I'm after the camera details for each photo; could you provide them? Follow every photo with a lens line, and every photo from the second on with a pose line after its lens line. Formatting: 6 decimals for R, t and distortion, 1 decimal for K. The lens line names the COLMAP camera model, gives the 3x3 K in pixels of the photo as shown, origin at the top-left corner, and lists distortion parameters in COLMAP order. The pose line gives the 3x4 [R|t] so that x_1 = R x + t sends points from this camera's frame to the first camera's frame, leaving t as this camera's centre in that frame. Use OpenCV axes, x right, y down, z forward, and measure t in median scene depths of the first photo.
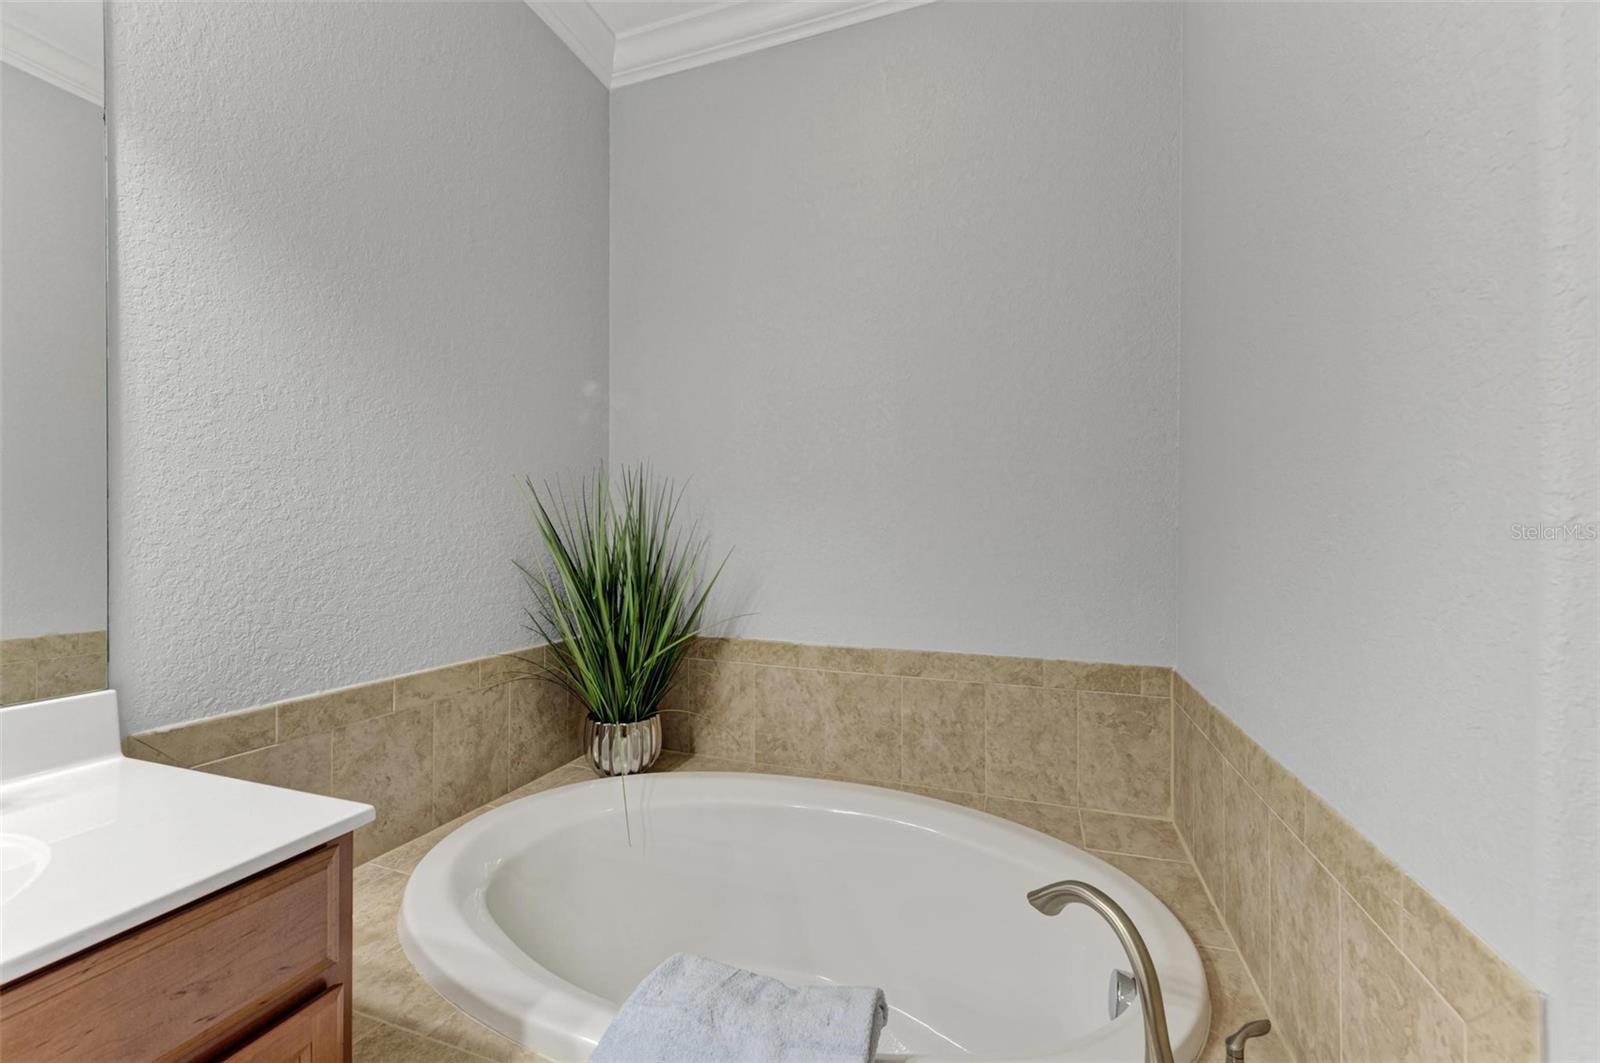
lens RADIAL K [[644.7, 0, 806.5], [0, 644.7, 544.9], [0, 0, 1]] dist [0.014447, 0.000036]
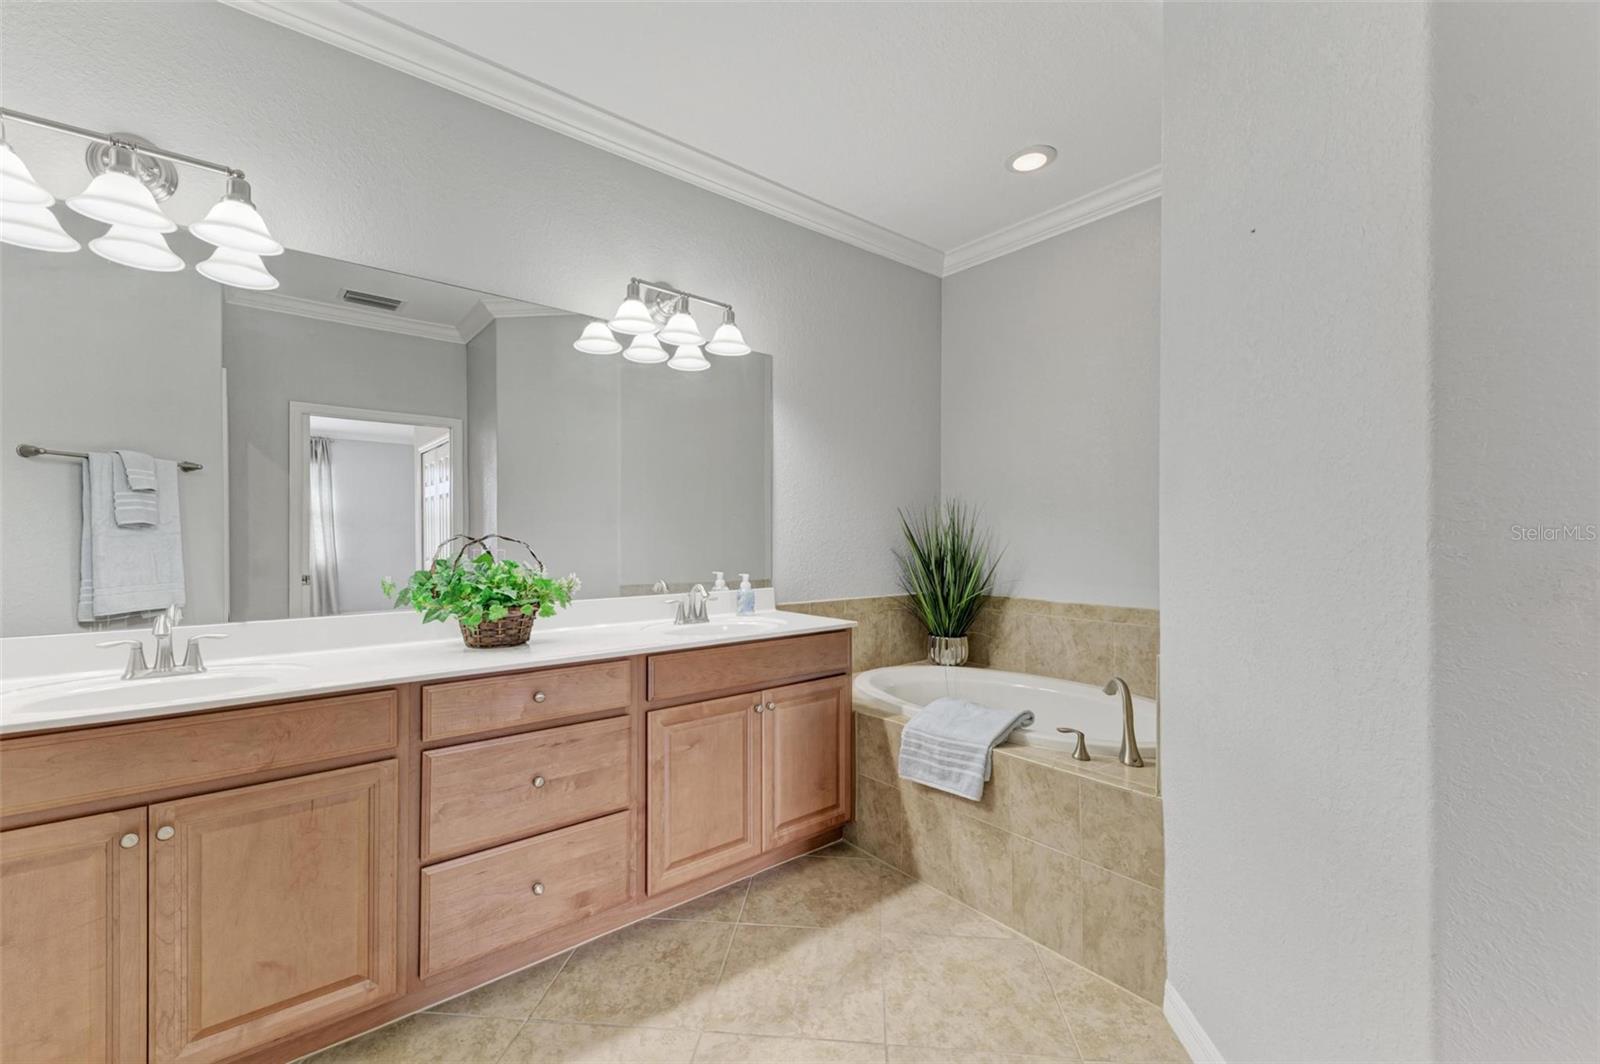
lens RADIAL K [[665.9, 0, 800.0], [0, 665.9, 532.0], [0, 0, 1]] dist [-0.000207, 0.000008]
pose [[0.857847, -0.008284, -0.513839, 0.331857], [-0.003072, 0.999770, -0.021247, 0.015614], [0.513897, 0.019805, 0.857623, -0.836360]]
